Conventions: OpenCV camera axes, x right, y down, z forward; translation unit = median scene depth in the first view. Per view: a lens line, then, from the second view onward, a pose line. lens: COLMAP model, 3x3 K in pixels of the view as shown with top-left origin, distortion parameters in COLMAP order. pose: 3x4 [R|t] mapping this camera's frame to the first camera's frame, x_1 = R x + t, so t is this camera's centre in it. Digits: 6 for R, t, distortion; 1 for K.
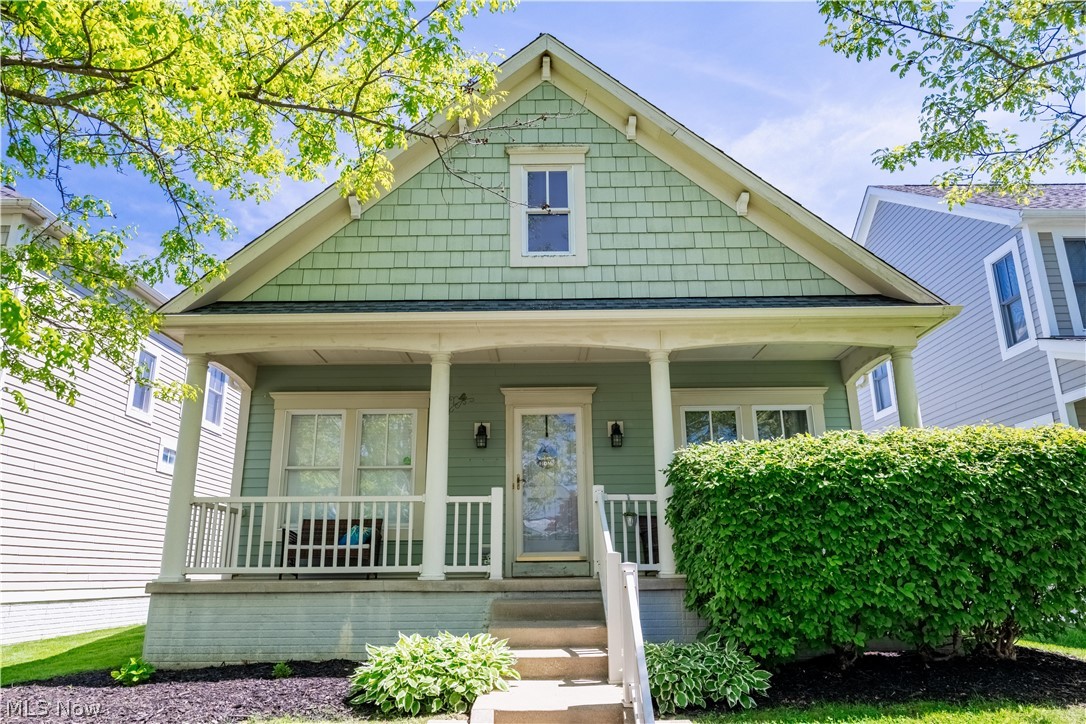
lens RADIAL K [[735.8, 0, 538.8], [0, 735.8, 363.7], [0, 0, 1]] dist [-0.002676, 0.001361]
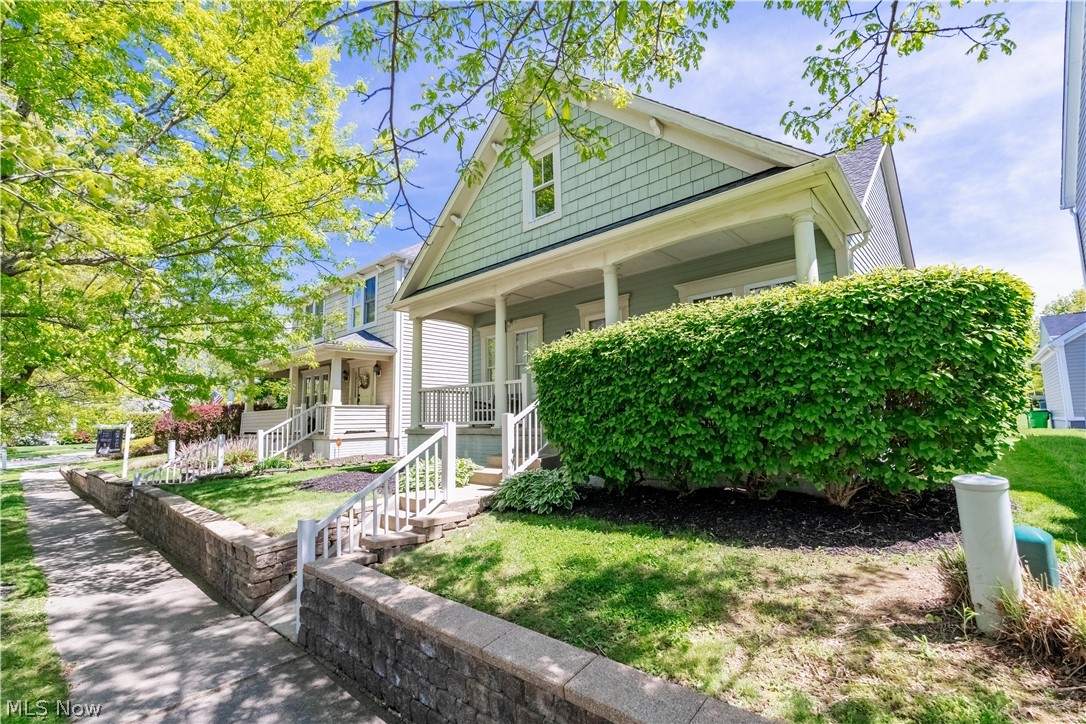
lens RADIAL K [[479.3, 0, 543.8], [0, 479.3, 362.5], [0, 0, 1]] dist [-0.006308, 0.001077]
pose [[0.748946, -0.087928, -0.656771, 0.635732], [0.195287, 0.976424, 0.091971, 0.051262], [0.633200, -0.197140, 0.748460, 0.221568]]
